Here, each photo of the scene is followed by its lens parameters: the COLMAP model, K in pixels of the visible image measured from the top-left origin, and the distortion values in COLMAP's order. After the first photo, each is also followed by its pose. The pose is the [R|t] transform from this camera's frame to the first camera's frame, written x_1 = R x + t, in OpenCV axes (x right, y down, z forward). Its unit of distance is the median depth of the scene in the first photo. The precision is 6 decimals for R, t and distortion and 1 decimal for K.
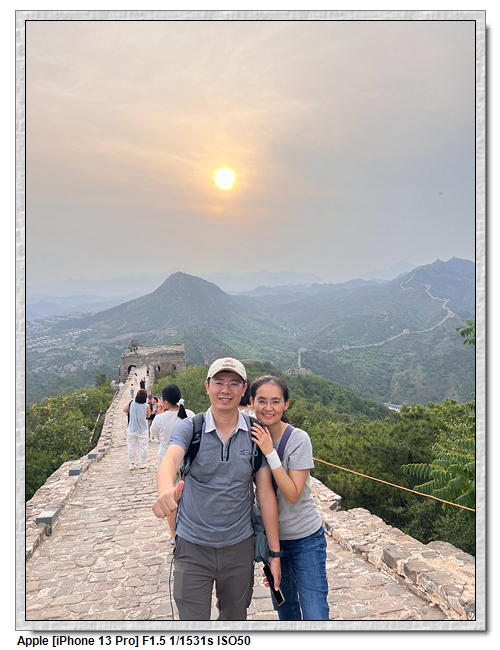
lens RADIAL K [[442.4, 0, 250.0], [0, 442.4, 325.0], [0, 0, 1]] dist [0.086974, -0.112498]
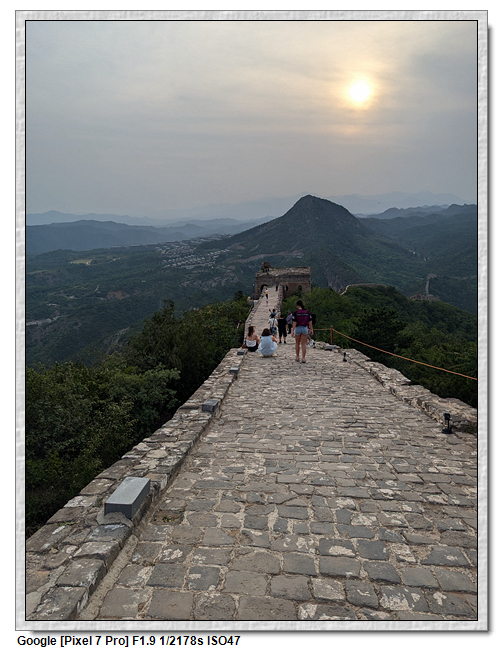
lens RADIAL K [[420.0, 0, 251.0], [0, 420.0, 325.0], [0, 0, 1]] dist [0.080537, -0.002085]
pose [[0.959154, 0.072028, -0.273560, 0.030267], [-0.021049, 0.982532, 0.184897, -0.031827], [0.282099, -0.171587, 0.943916, -0.248581]]
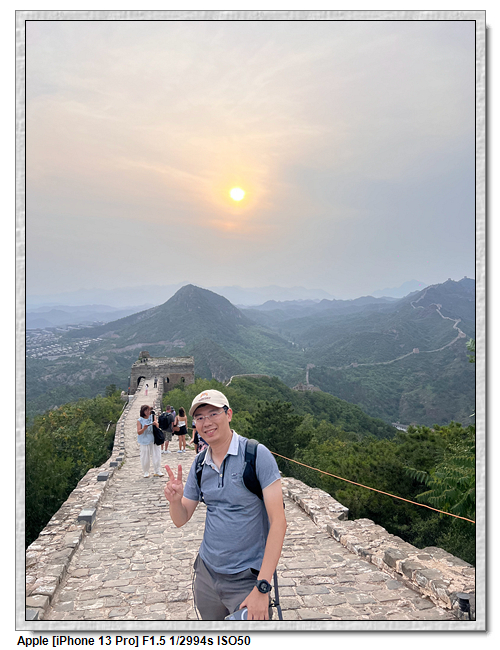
lens RADIAL K [[443.6, 0, 248.2], [0, 443.6, 318.9], [0, 0, 1]] dist [0.081137, -0.105864]
pose [[0.999301, 0.028962, -0.023635, -0.014621], [-0.029984, 0.998577, -0.044096, -0.012828], [0.022324, 0.044774, 0.998748, -0.062865]]
